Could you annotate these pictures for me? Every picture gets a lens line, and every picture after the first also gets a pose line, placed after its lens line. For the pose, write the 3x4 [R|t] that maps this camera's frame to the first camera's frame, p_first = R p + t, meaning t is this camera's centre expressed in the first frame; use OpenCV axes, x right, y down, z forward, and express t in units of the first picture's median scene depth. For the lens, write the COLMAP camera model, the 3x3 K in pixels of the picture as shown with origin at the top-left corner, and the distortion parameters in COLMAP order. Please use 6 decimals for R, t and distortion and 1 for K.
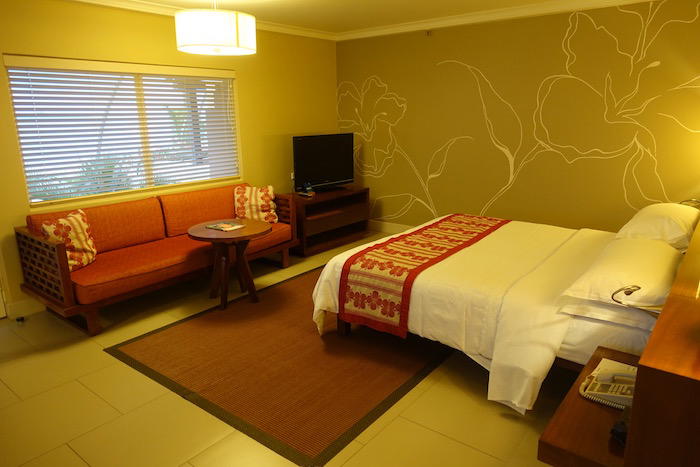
lens RADIAL K [[478.0, 0, 348.7], [0, 478.0, 232.4], [0, 0, 1]] dist [0.002993, -0.006132]
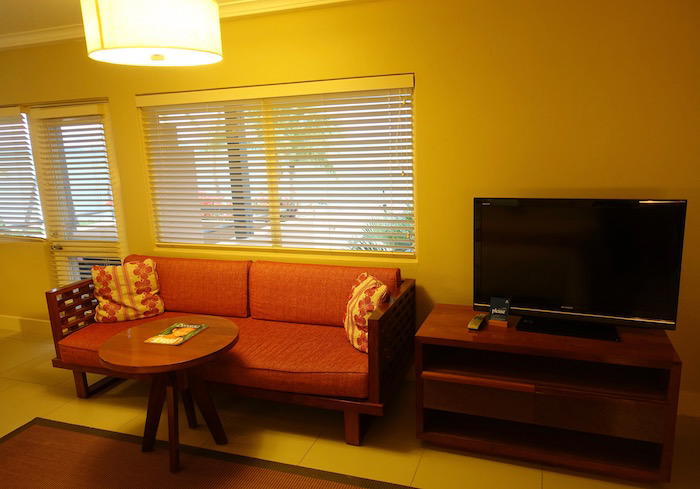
lens RADIAL K [[494.3, 0, 353.4], [0, 494.3, 244.3], [0, 0, 1]] dist [-0.003686, -0.000500]
pose [[0.347340, 0.191432, -0.917992, 0.360716], [-0.201786, 0.971266, 0.126192, -0.230009], [0.915772, 0.141406, 0.375988, 0.846721]]
